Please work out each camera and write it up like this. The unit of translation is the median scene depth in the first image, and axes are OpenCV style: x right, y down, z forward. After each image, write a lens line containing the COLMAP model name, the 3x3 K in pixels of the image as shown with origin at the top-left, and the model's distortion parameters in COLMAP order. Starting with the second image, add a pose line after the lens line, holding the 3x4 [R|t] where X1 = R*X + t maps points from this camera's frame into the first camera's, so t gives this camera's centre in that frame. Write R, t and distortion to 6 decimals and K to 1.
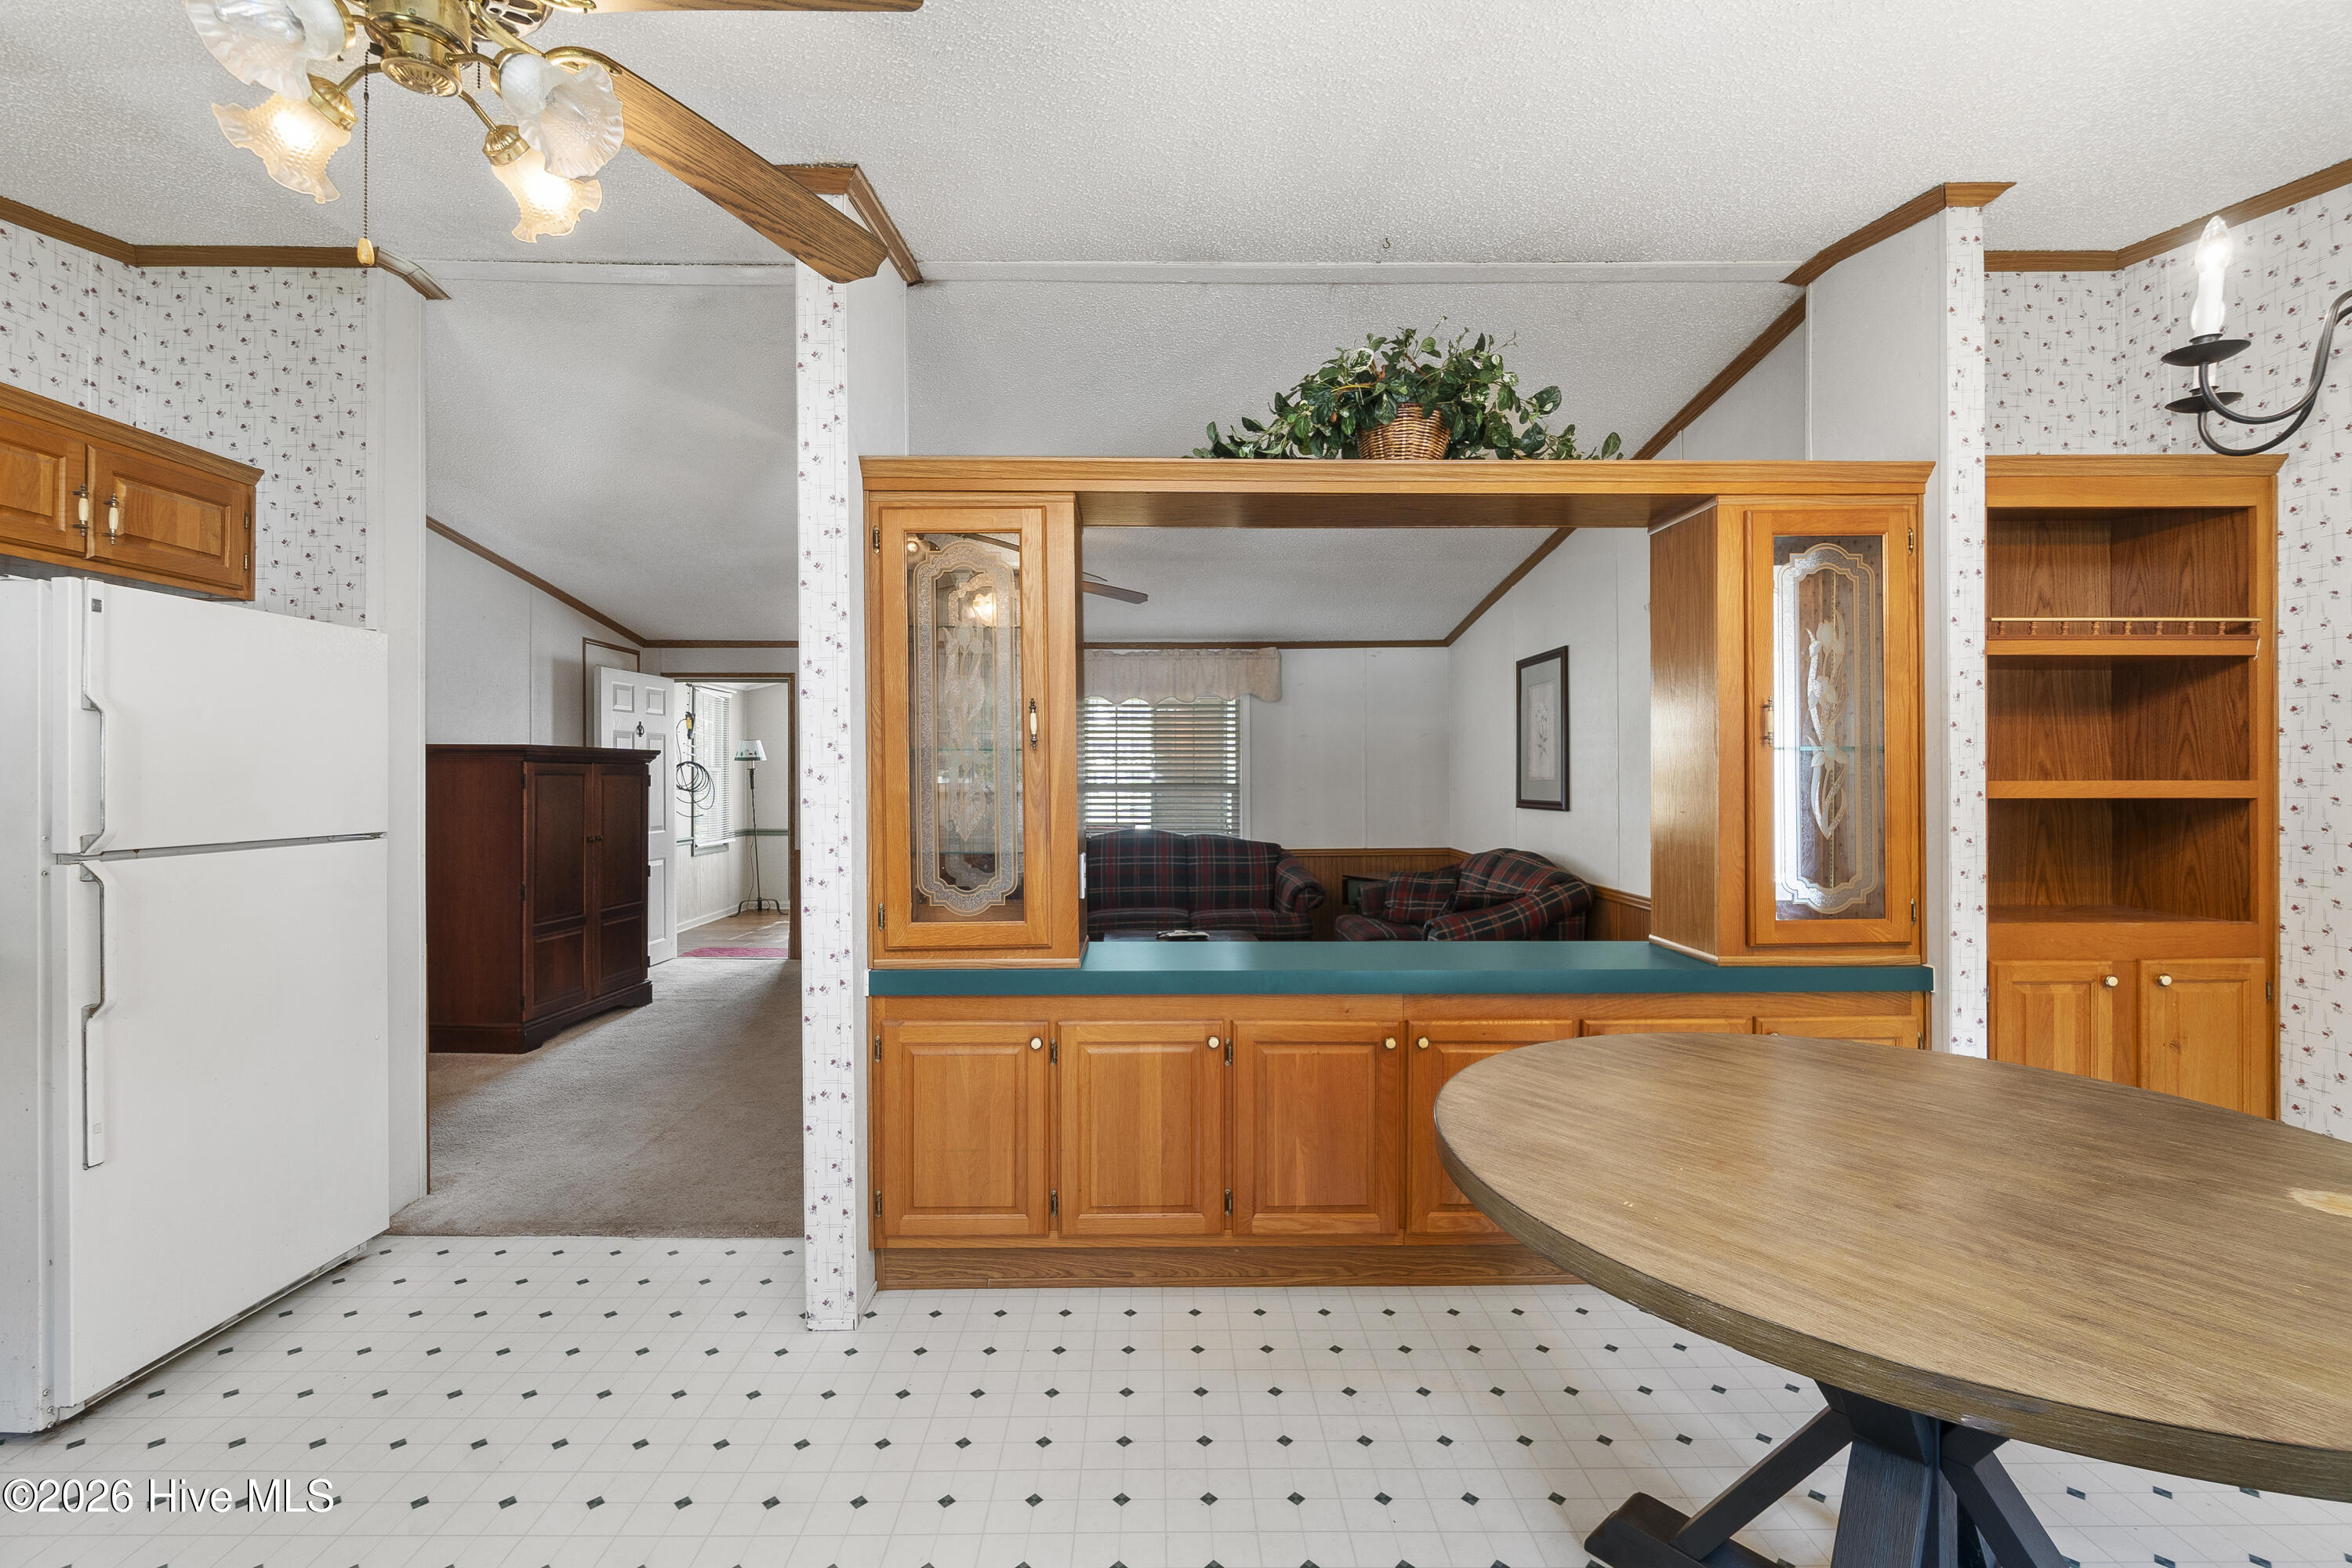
lens RADIAL K [[1006.0, 0, 1162.4], [0, 1006.0, 773.1], [0, 0, 1]] dist [-0.006772, -0.000042]
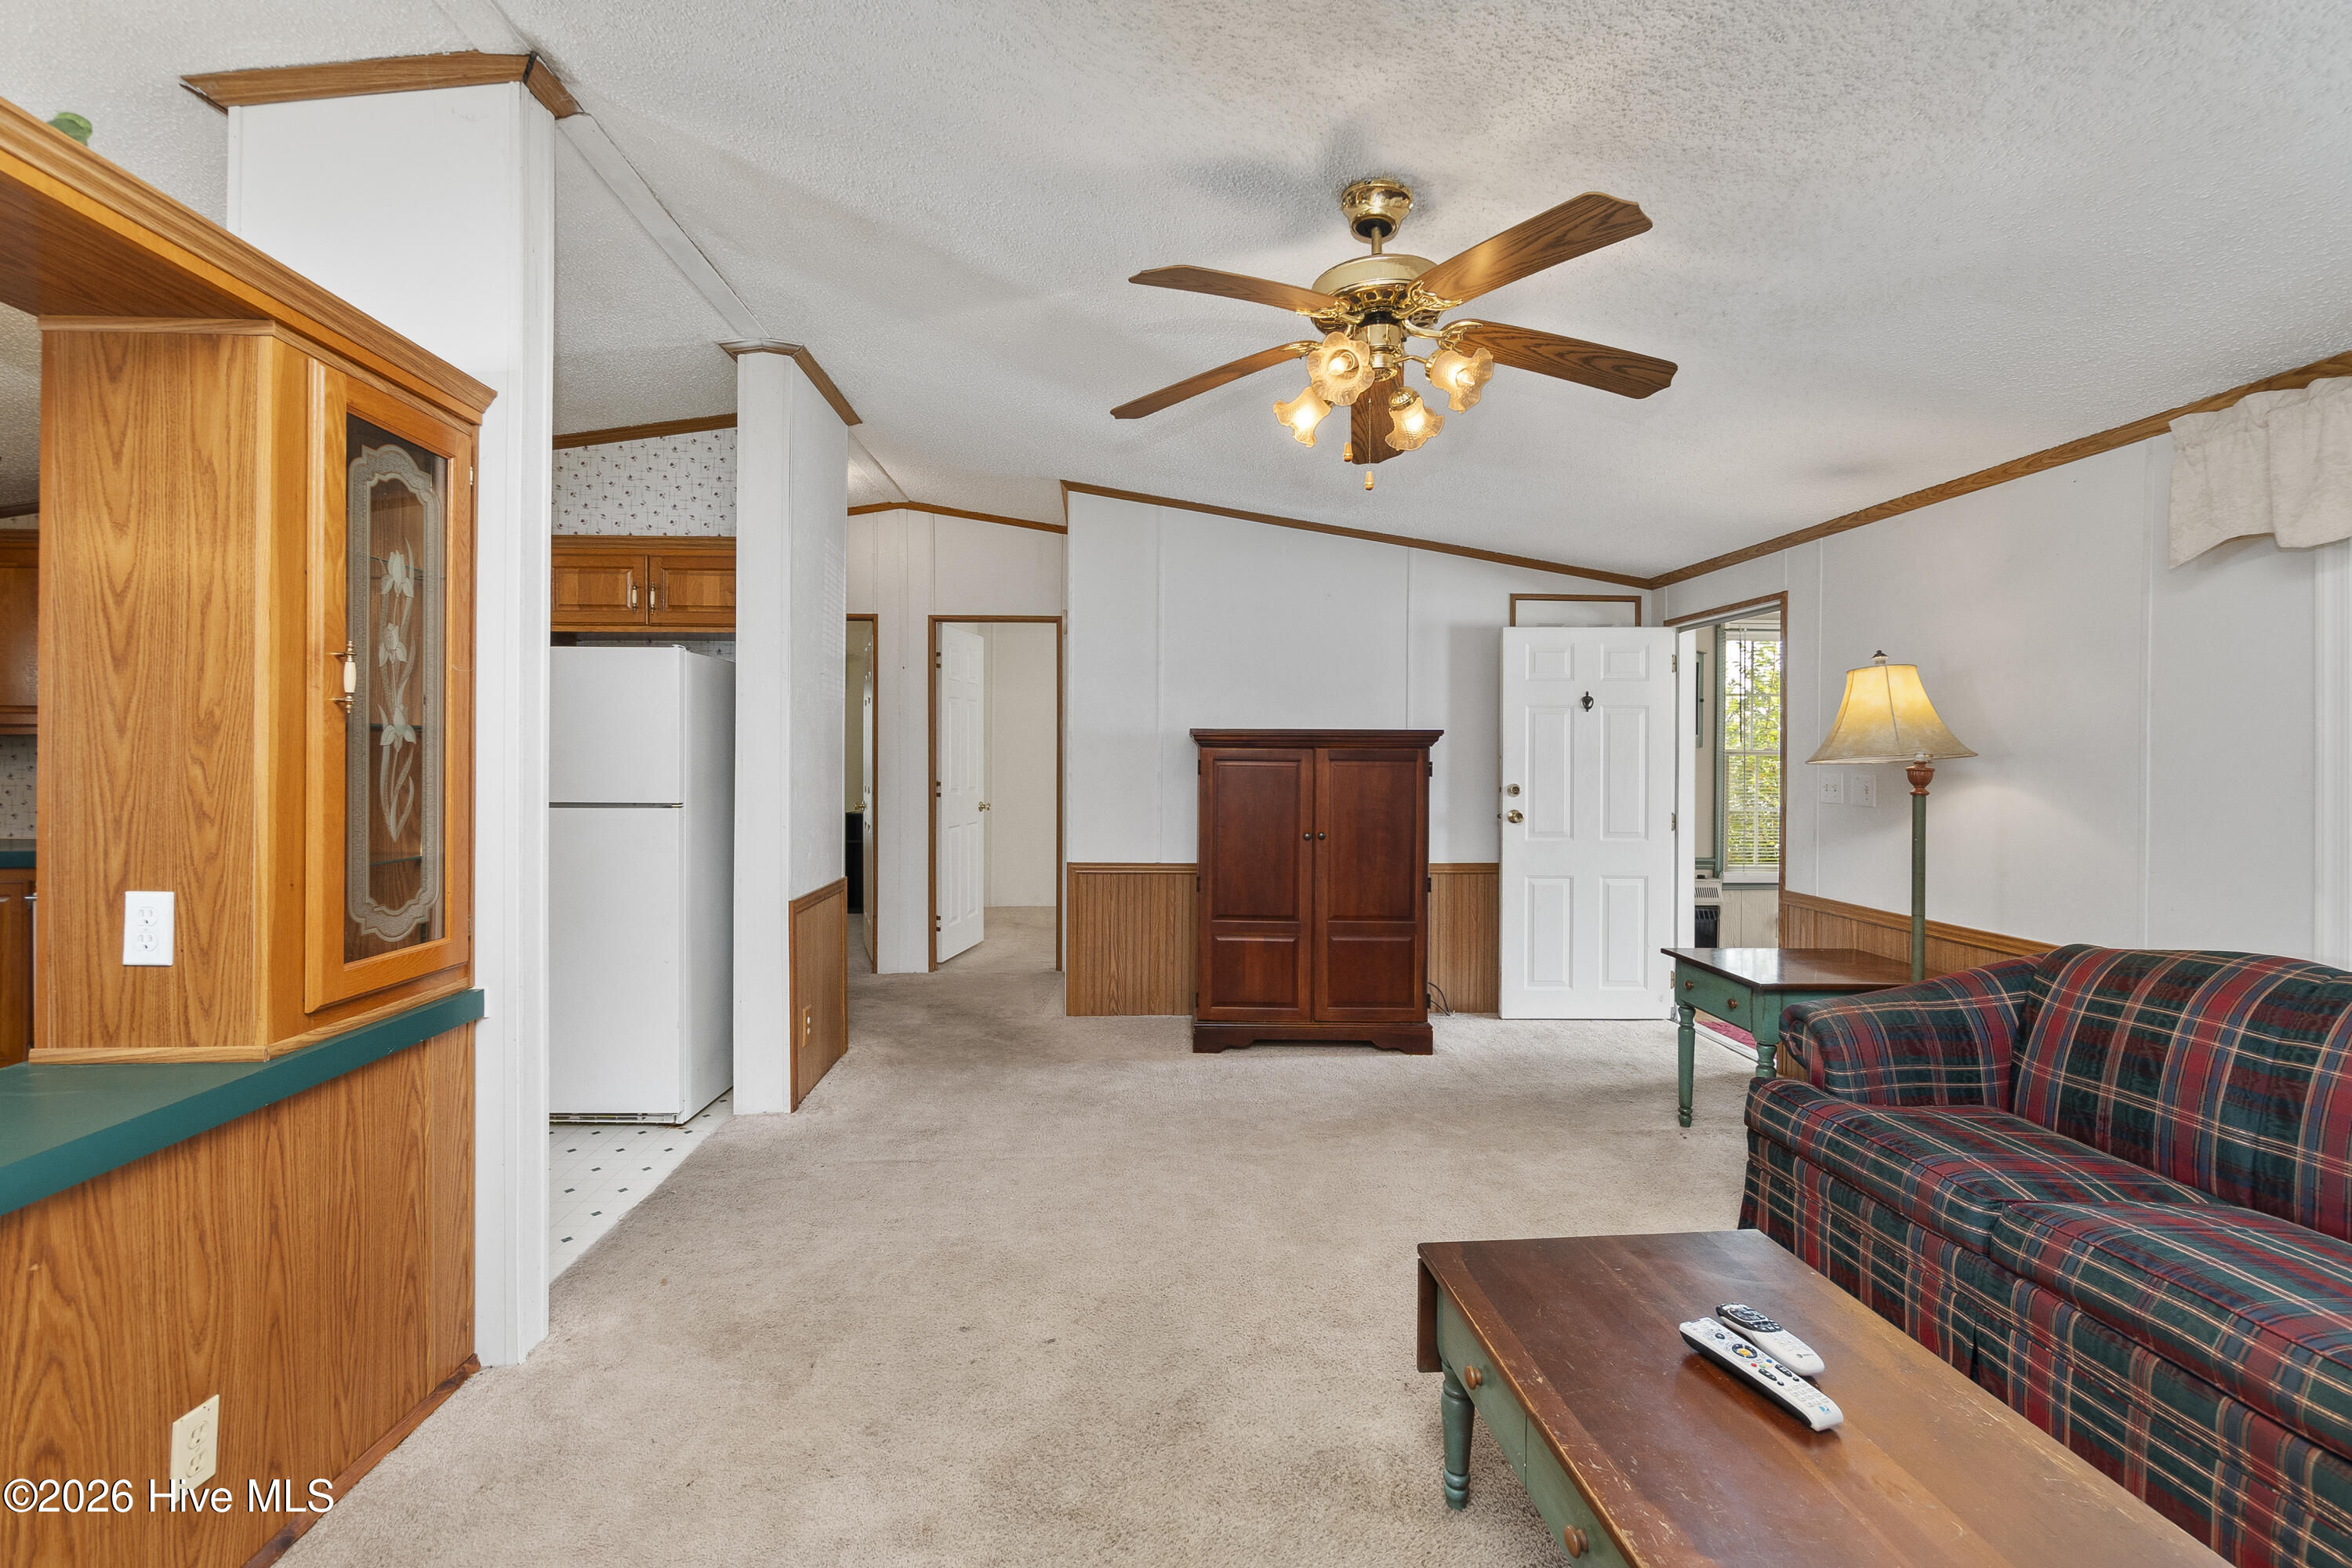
lens RADIAL K [[1010.9, 0, 1169.0], [0, 1010.9, 762.1], [0, 0, 1]] dist [-0.003209, -0.000244]
pose [[0.046182, 0.004663, -0.998922, 0.584611], [-0.003267, 0.999984, 0.004517, -0.002417], [0.998928, 0.003054, 0.046196, 1.696571]]
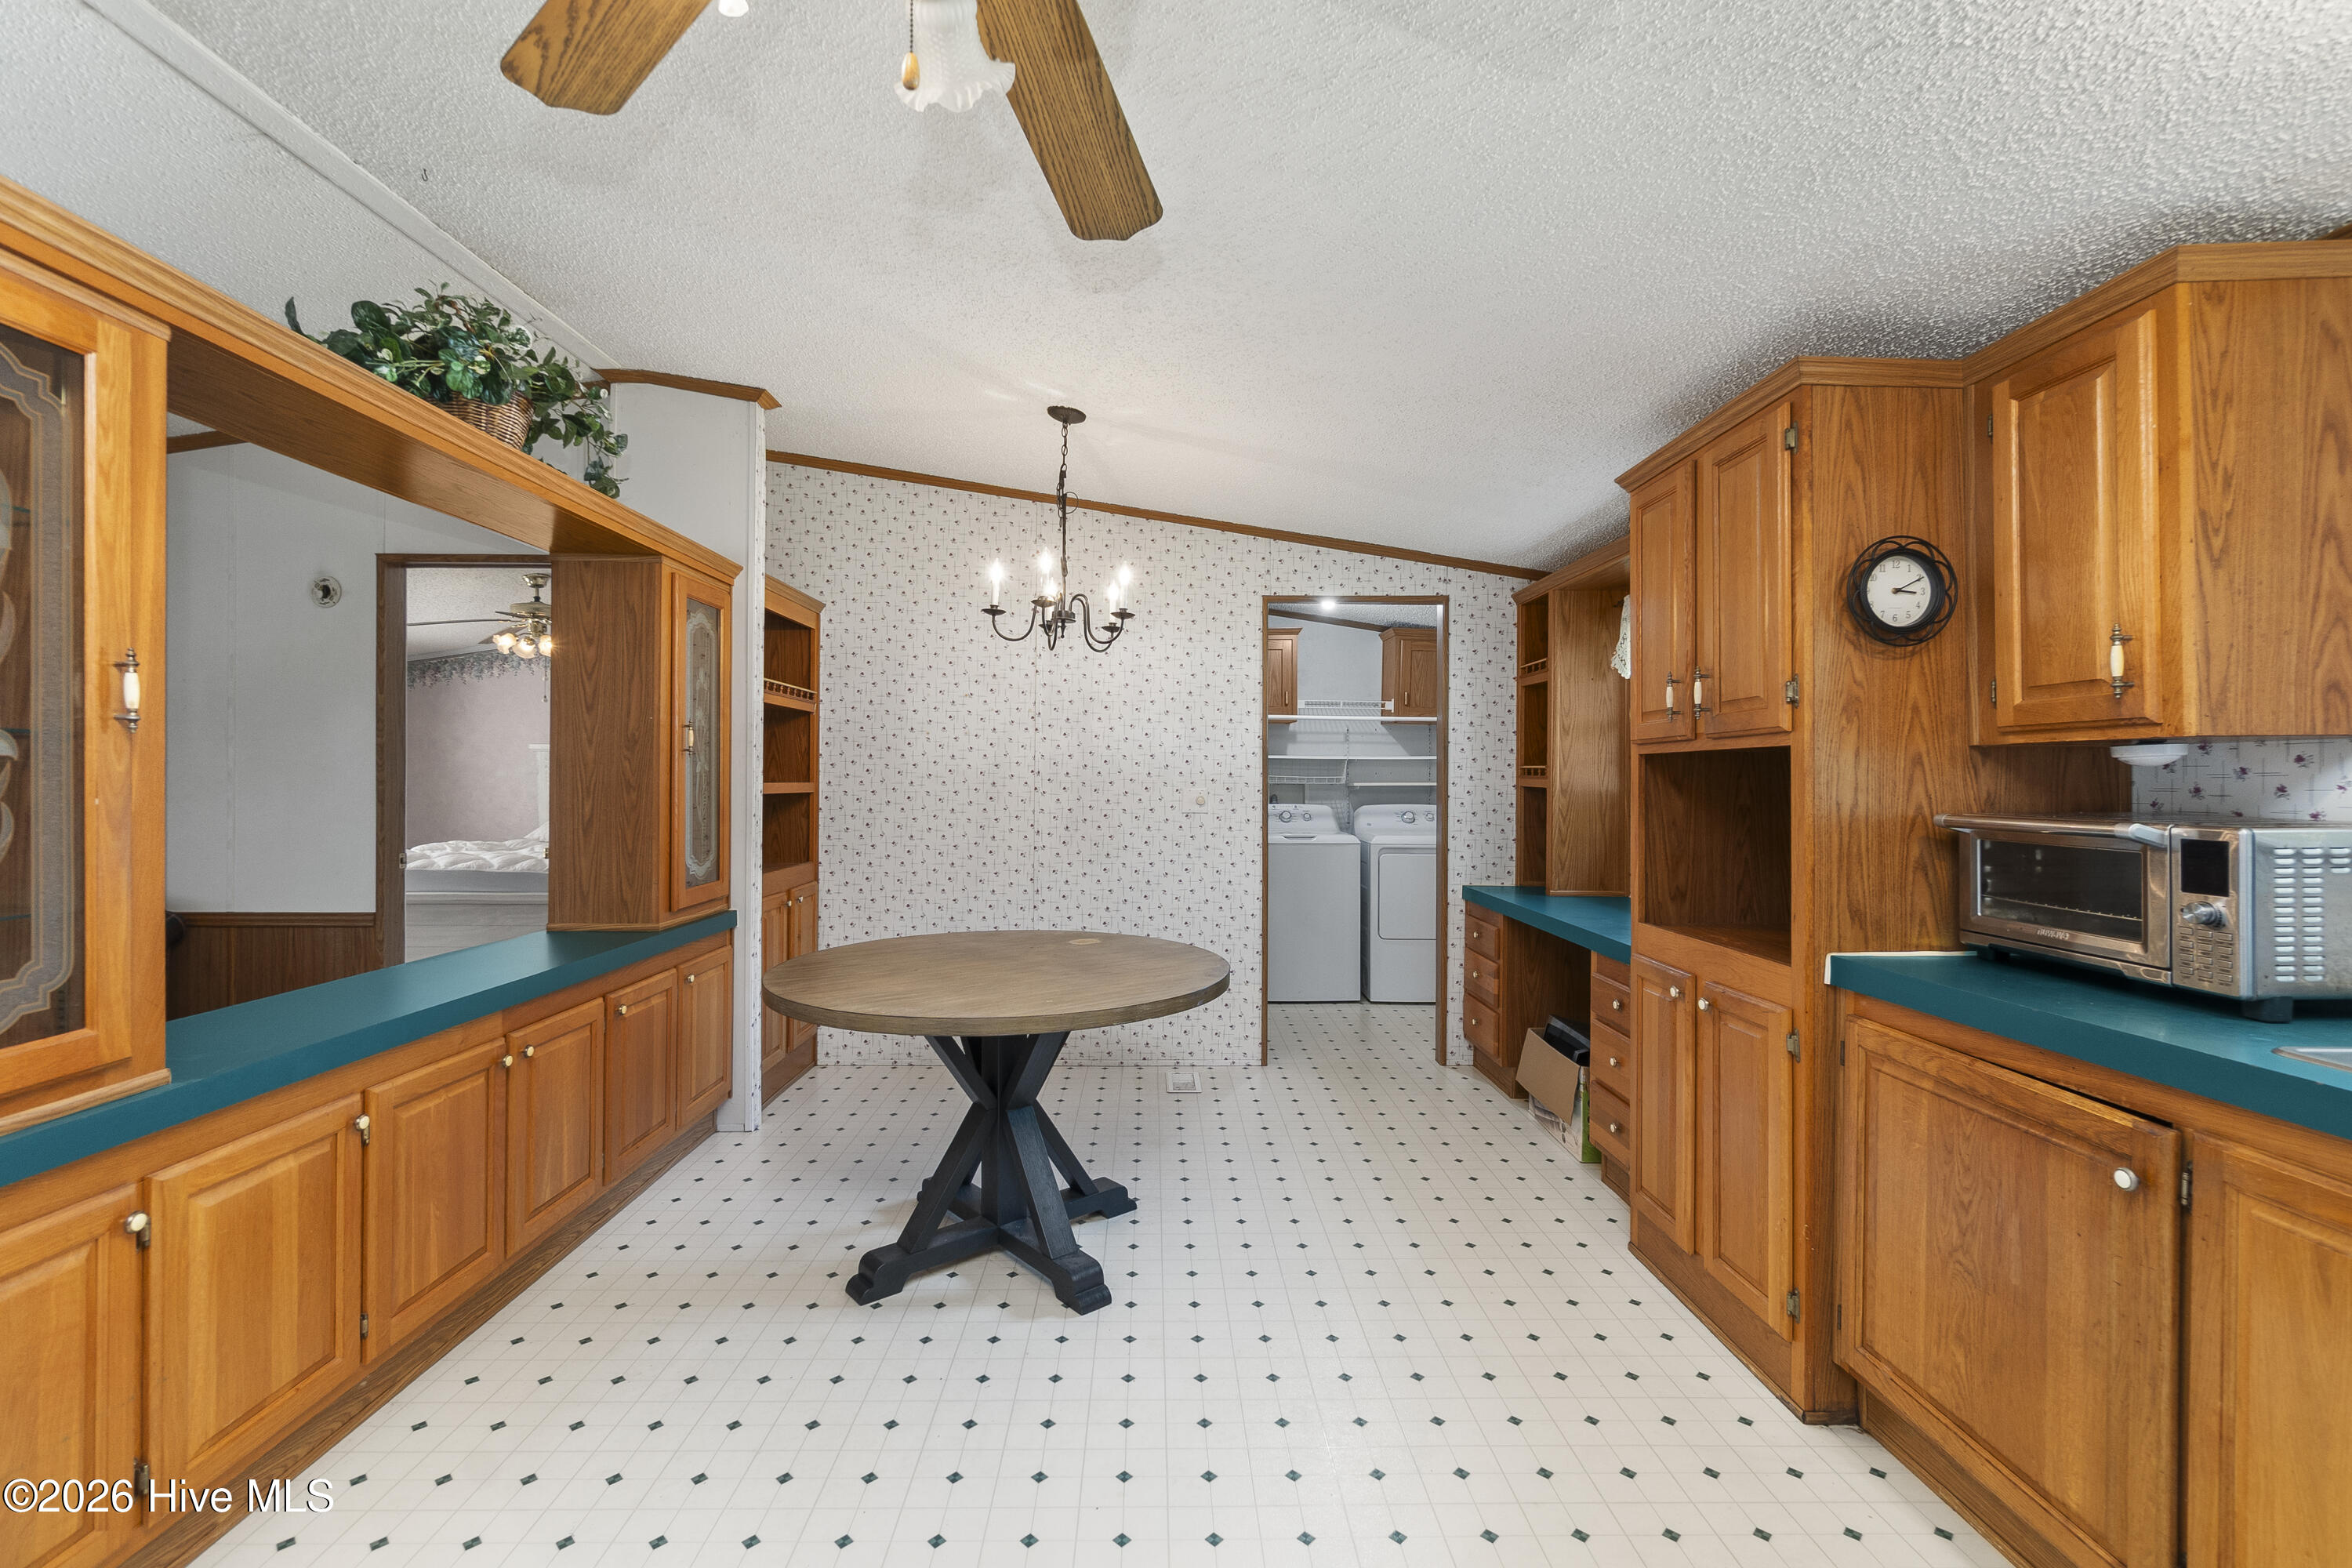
lens RADIAL K [[1008.0, 0, 1162.3], [0, 1008.0, 778.4], [0, 0, 1]] dist [-0.000714, 0.000069]
pose [[-0.003327, 0.001784, 0.999993, -0.716850], [-0.006030, 0.999980, -0.001804, -0.000643], [-0.999976, -0.006036, -0.003316, 0.380790]]
